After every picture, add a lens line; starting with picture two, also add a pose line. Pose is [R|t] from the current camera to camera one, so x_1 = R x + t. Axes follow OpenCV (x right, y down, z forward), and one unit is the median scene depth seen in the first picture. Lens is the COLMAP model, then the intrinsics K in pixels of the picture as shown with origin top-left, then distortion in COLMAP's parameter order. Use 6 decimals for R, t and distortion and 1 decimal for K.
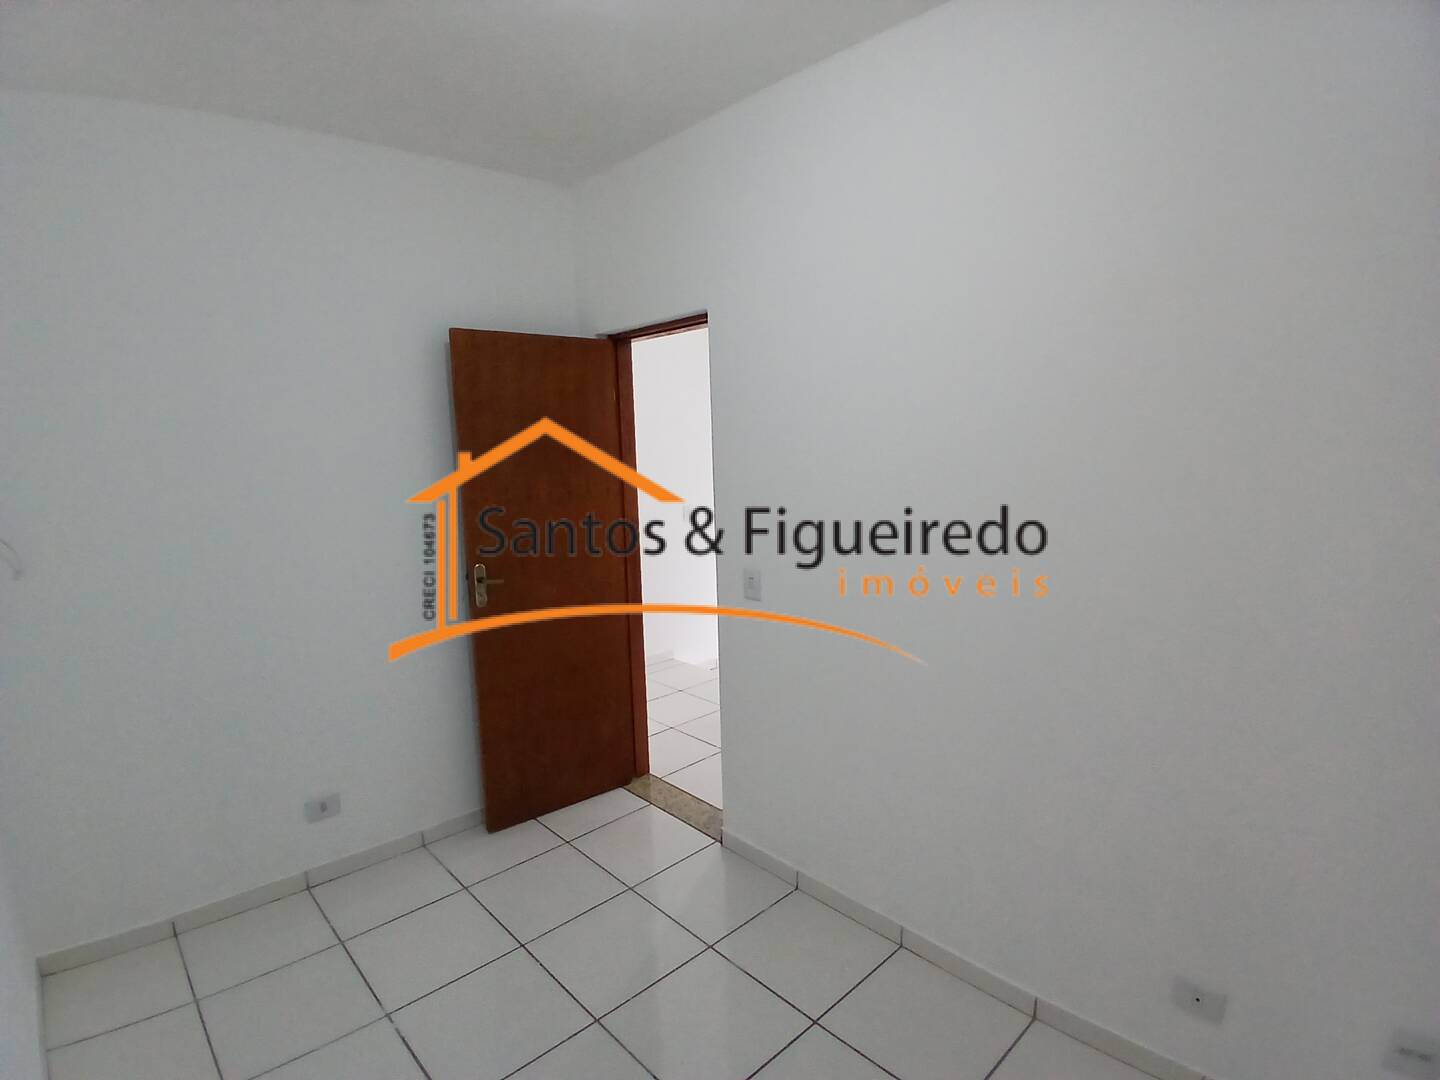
lens RADIAL K [[723.8, 0, 720.0], [0, 723.8, 540.0], [0, 0, 1]] dist [0.001361, -0.046091]
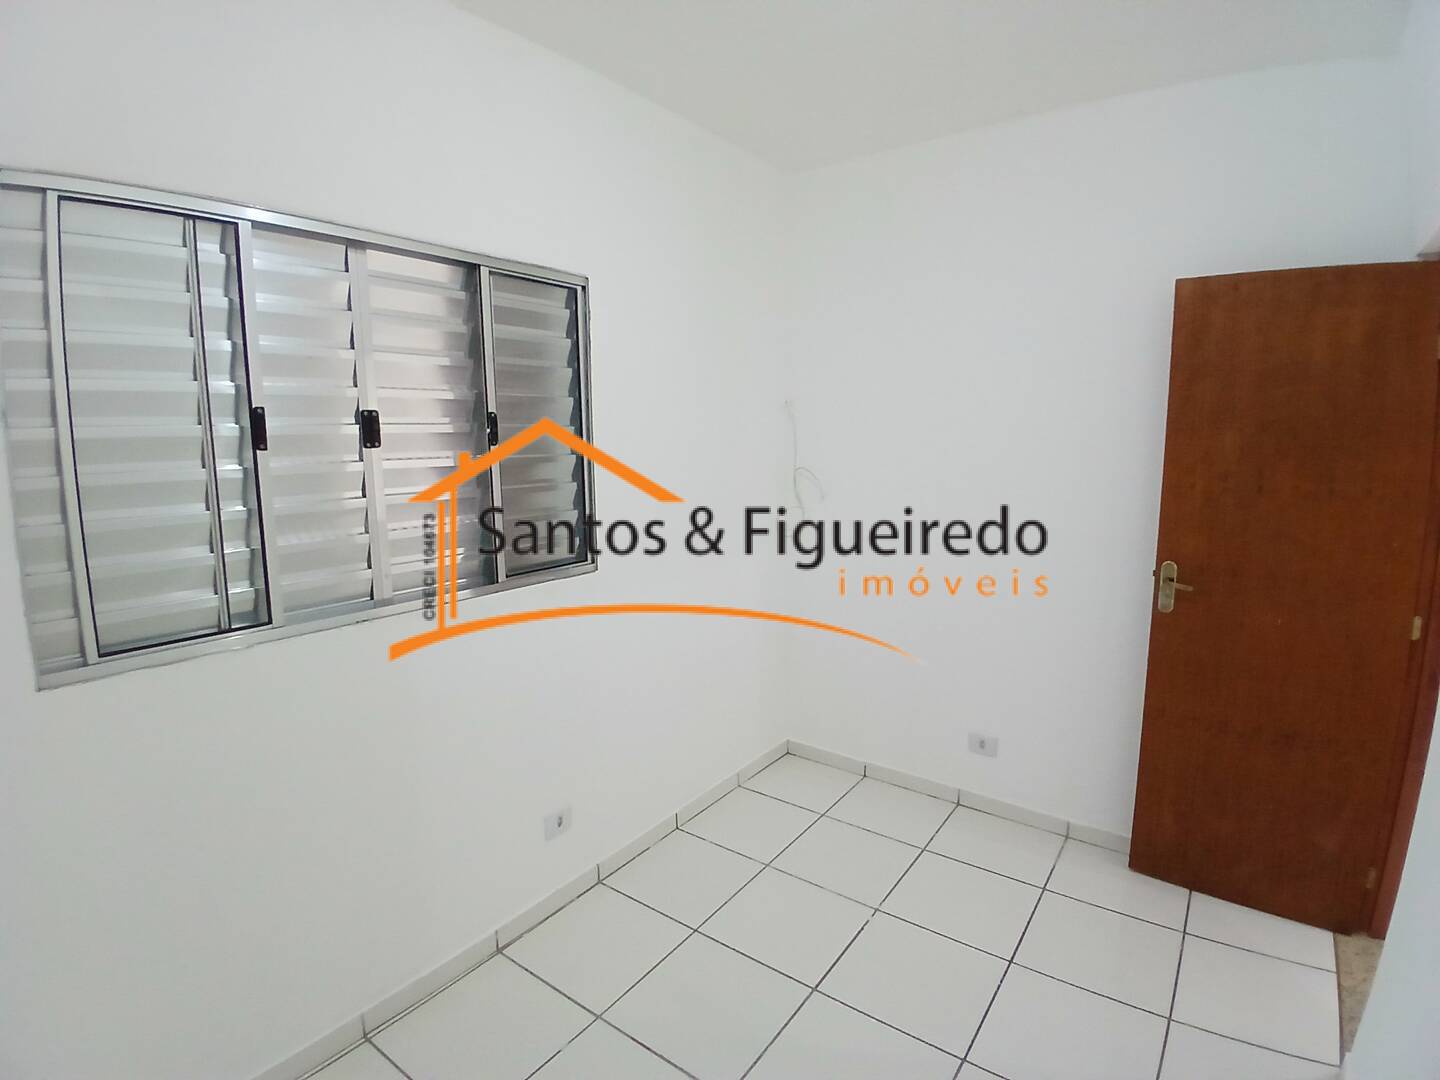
lens RADIAL K [[723.8, 0, 720.0], [0, 723.8, 540.0], [0, 0, 1]] dist [0.001361, -0.046091]
pose [[0.180935, 0.173728, -0.968029, 0.366426], [-0.126318, 0.980228, 0.152307, -0.051286], [0.975349, 0.094722, 0.199303, 0.322785]]
